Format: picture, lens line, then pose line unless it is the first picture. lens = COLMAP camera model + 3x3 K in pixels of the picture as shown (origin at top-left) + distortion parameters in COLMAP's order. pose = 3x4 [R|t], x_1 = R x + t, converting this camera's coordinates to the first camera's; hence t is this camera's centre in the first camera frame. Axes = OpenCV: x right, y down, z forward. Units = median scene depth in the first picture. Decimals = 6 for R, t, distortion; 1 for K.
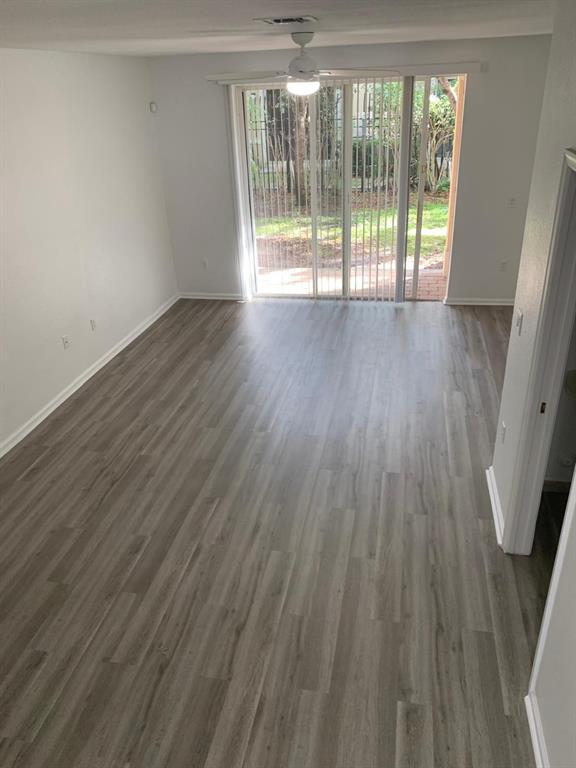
lens RADIAL K [[591.2, 0, 288.0], [0, 591.2, 384.0], [0, 0, 1]] dist [0.001946, 0.001296]
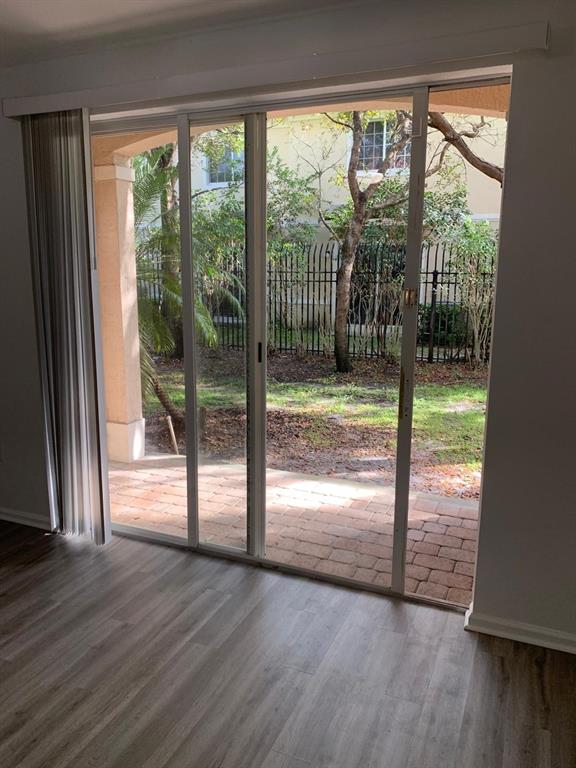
lens RADIAL K [[588.6, 0, 288.0], [0, 588.6, 384.0], [0, 0, 1]] dist [0.005263, -0.005240]
pose [[0.976217, 0.084389, -0.199697, 0.239084], [-0.135753, 0.956132, -0.259583, -0.189704], [0.169031, 0.280519, 0.944848, 0.637074]]
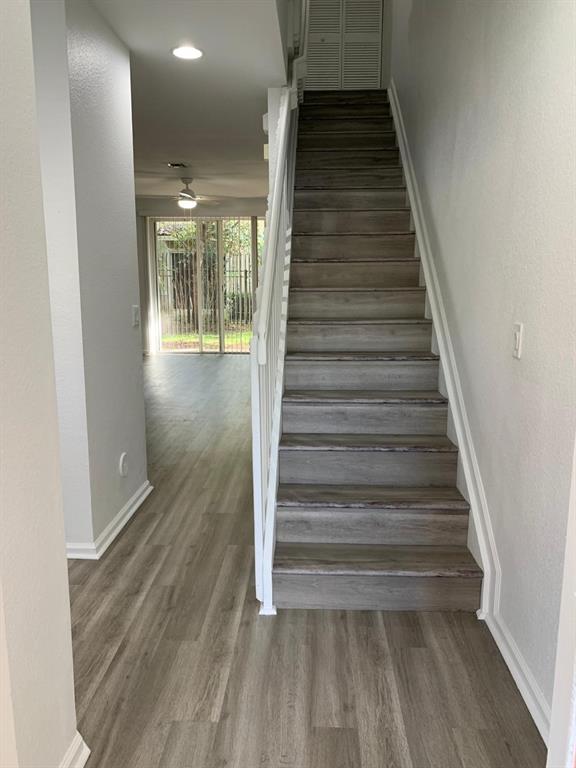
lens RADIAL K [[591.2, 0, 288.0], [0, 591.2, 384.0], [0, 0, 1]] dist [0.001946, 0.001296]
pose [[0.987663, 0.009978, 0.156276, 0.036581], [0.036089, 0.956602, -0.289155, 0.432923], [-0.152379, 0.291227, 0.944440, -0.484554]]
